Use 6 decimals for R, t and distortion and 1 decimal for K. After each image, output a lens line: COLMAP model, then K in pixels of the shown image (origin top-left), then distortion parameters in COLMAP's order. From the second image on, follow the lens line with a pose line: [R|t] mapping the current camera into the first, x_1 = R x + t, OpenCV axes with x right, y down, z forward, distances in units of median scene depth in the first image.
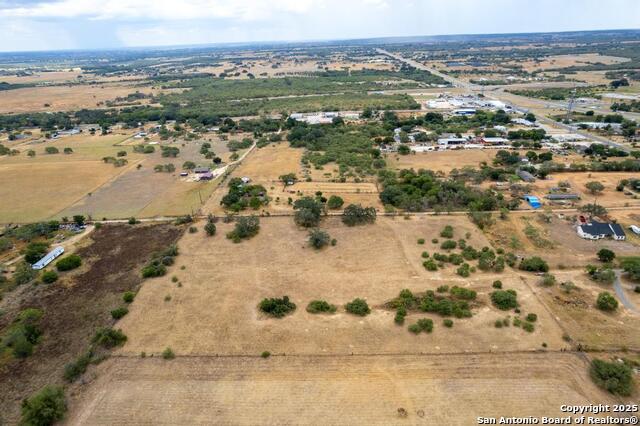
lens RADIAL K [[408.5, 0, 320.4], [0, 408.5, 213.5], [0, 0, 1]] dist [-0.064685, 0.069980]
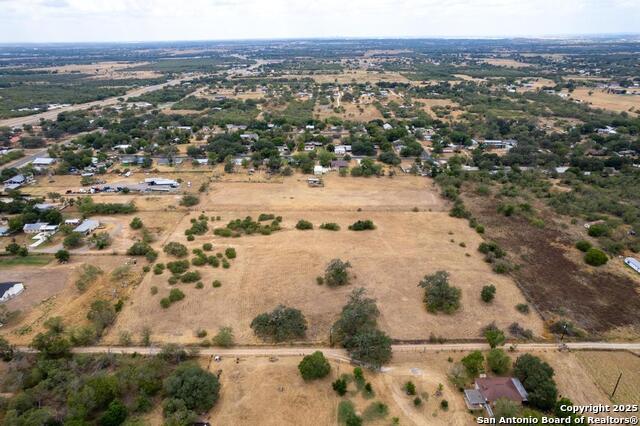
lens RADIAL K [[408.5, 0, 318.1], [0, 408.5, 212.3], [0, 0, 1]] dist [-0.064685, 0.069980]
pose [[-0.998759, 0.049707, 0.002991, 0.036477], [0.035845, 0.675947, 0.736078, -0.850495], [0.034567, 0.735272, -0.676891, 1.936569]]
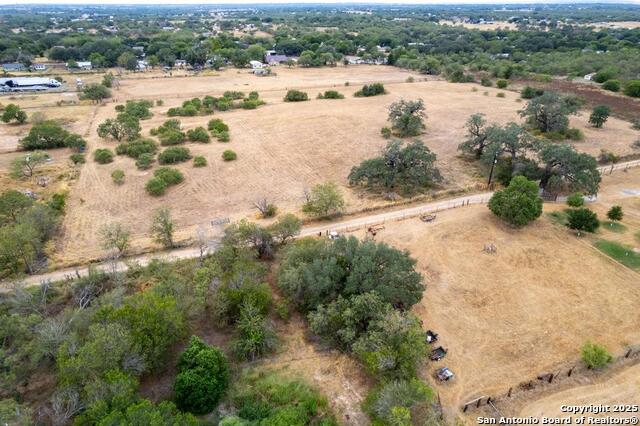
lens RADIAL K [[408.5, 0, 317.1], [0, 408.5, 213.2], [0, 0, 1]] dist [-0.064685, 0.069980]
pose [[-0.925955, 0.207730, -0.315366, 0.419993], [-0.119089, 0.631869, 0.765871, -0.361702], [0.358365, 0.746719, -0.560344, 1.796128]]
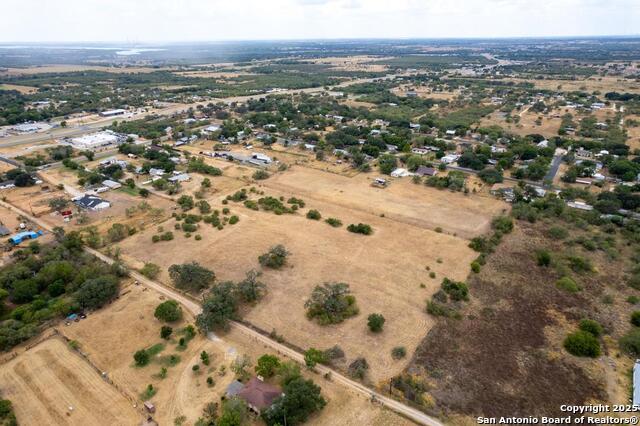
lens RADIAL K [[408.5, 0, 320.2], [0, 408.5, 212.4], [0, 0, 1]] dist [-0.064685, 0.069980]
pose [[-0.834752, -0.179682, 0.520484, -0.711056], [0.257433, 0.708234, 0.657368, -0.760490], [-0.486742, 0.682728, -0.544944, 1.803953]]
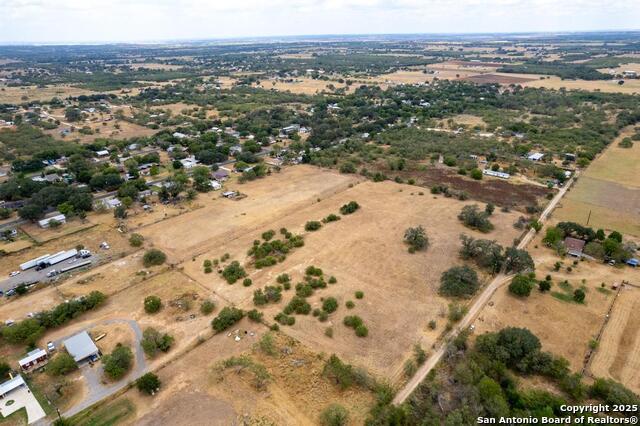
lens RADIAL K [[408.5, 0, 318.9], [0, 408.5, 217.2], [0, 0, 1]] dist [-0.064685, 0.069980]
pose [[-0.626523, 0.365043, -0.688631, 1.041210], [-0.274586, 0.723510, 0.633353, -0.690291], [0.729432, 0.585899, -0.353059, 1.495478]]
